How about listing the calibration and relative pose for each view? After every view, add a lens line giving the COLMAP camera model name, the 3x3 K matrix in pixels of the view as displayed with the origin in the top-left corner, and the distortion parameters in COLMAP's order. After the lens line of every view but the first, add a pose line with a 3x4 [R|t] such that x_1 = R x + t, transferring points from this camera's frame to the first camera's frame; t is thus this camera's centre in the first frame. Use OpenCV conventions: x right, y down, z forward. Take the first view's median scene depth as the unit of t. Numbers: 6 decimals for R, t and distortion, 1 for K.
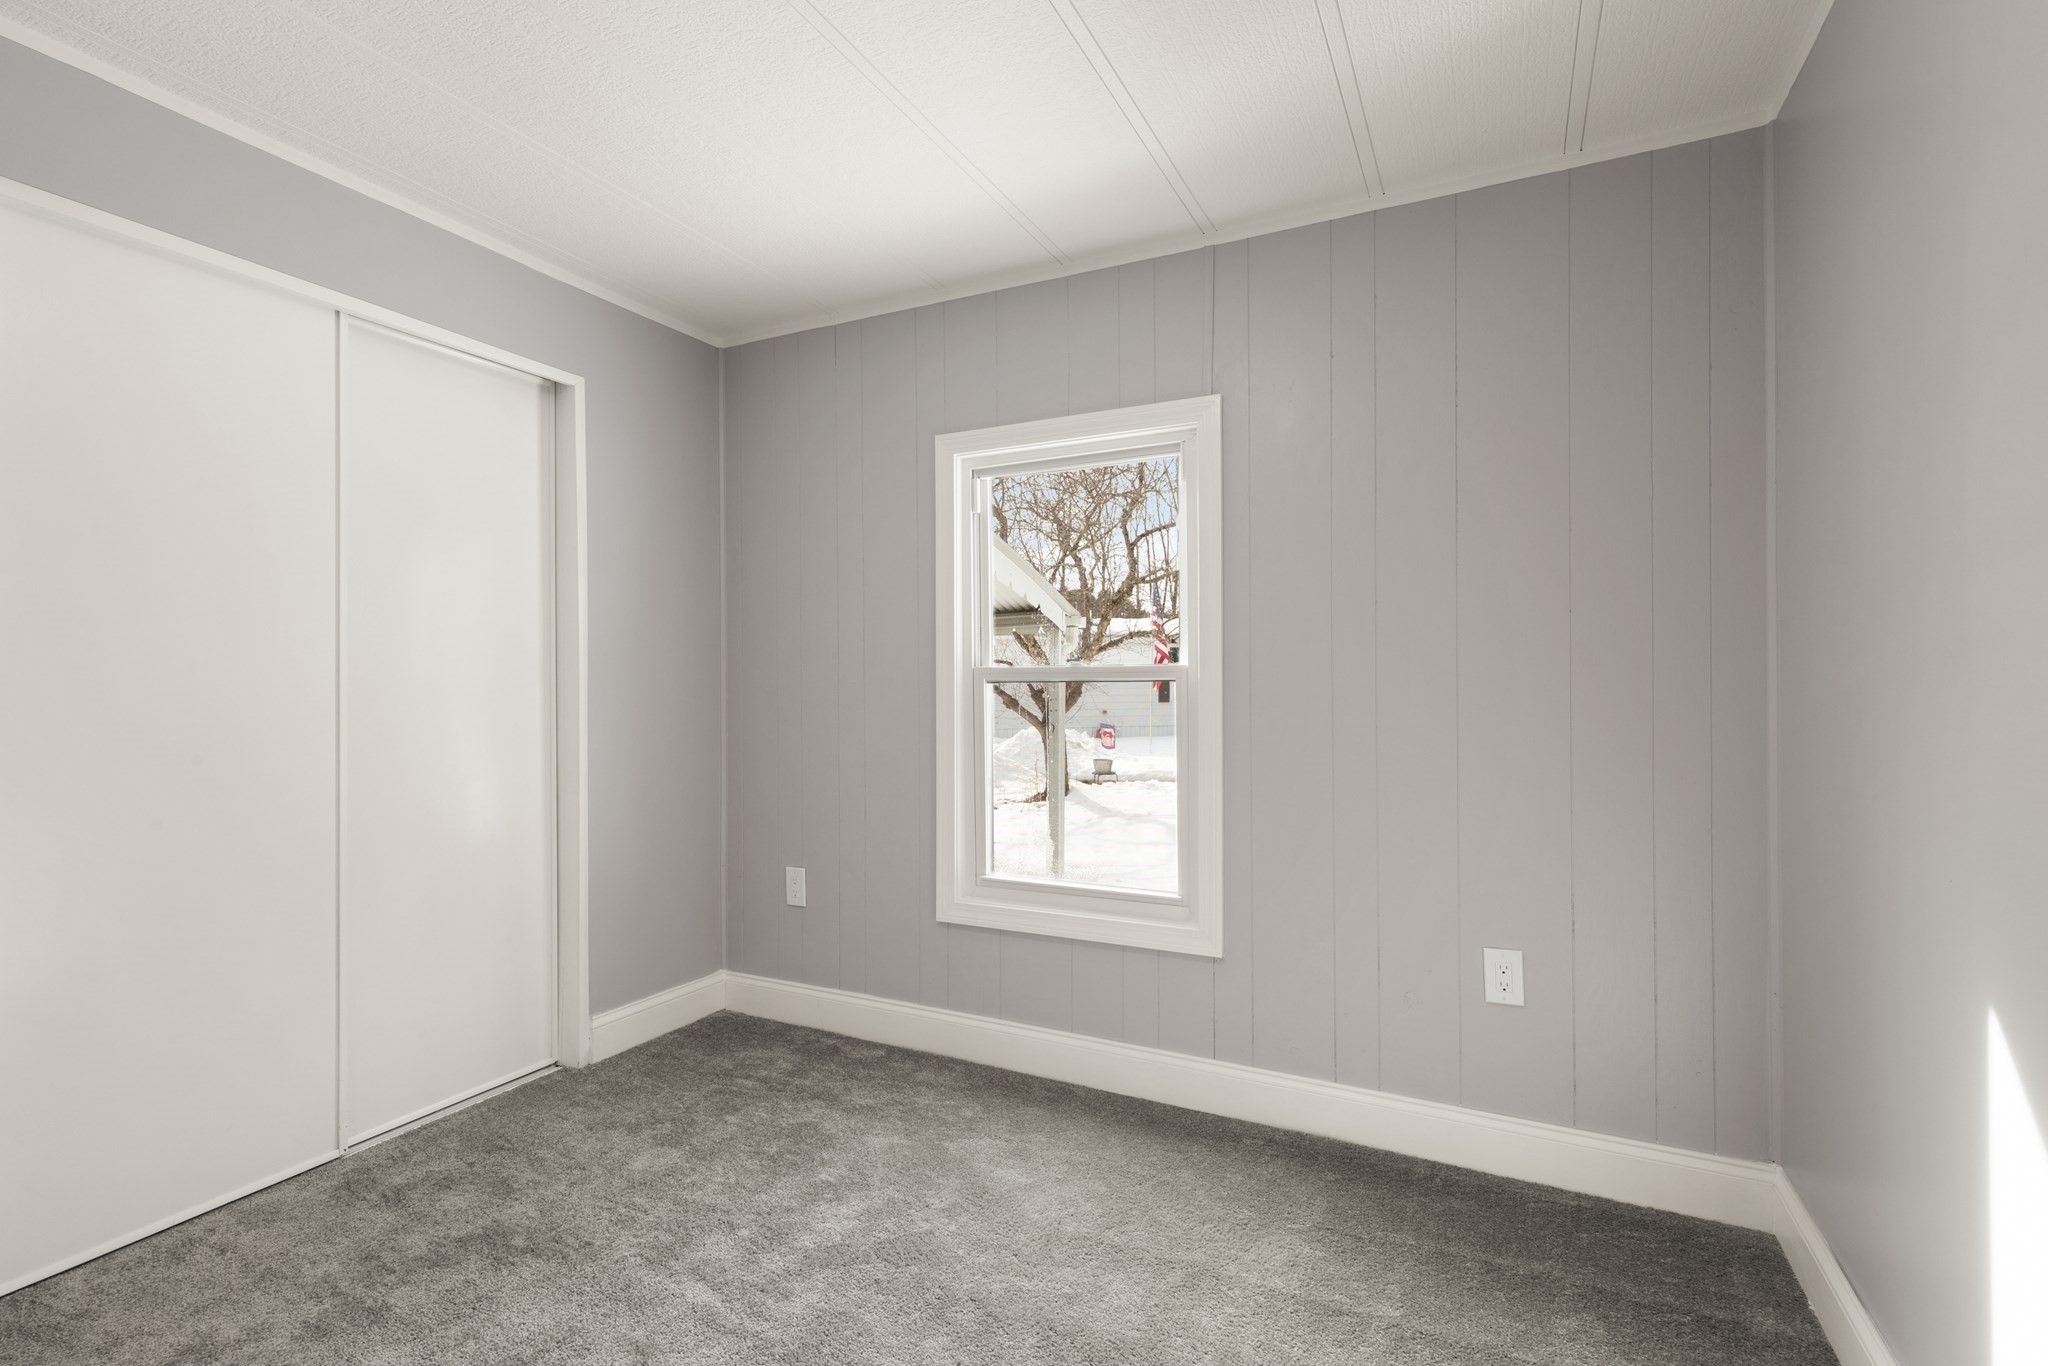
lens RADIAL K [[928.3, 0, 1033.1], [0, 928.3, 687.7], [0, 0, 1]] dist [0.008106, -0.000028]
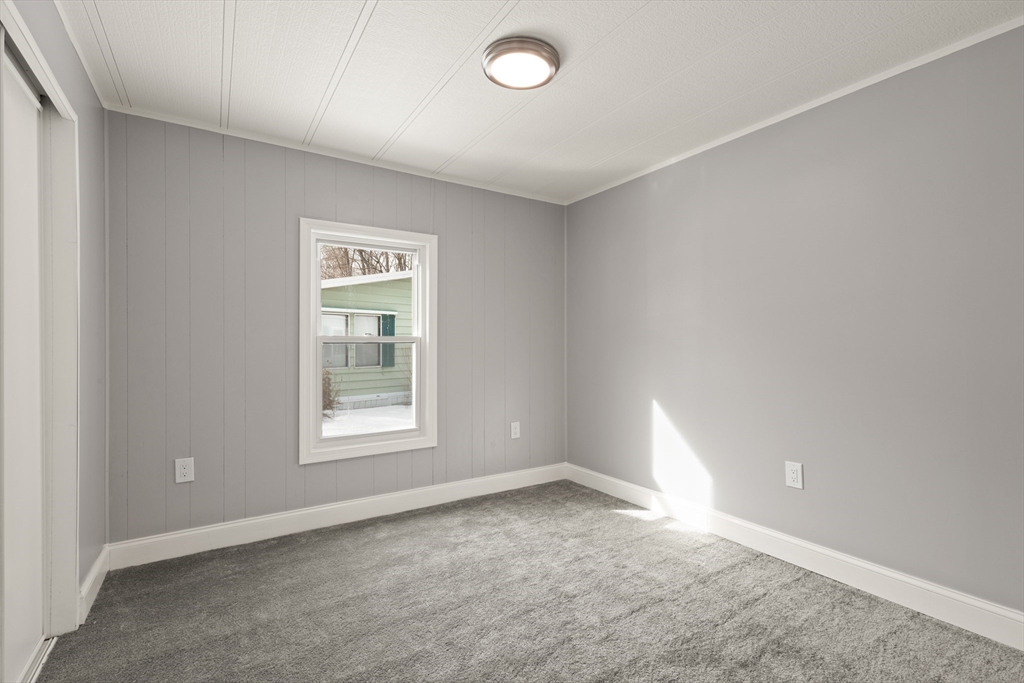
lens RADIAL K [[464.2, 0, 516.6], [0, 464.2, 343.9], [0, 0, 1]] dist [0.008106, -0.000028]
pose [[0.506813, -0.000063, 0.862056, -0.789677], [0.002390, 0.999996, -0.001332, -0.000809], [-0.862053, 0.002736, 0.506811, 0.118363]]
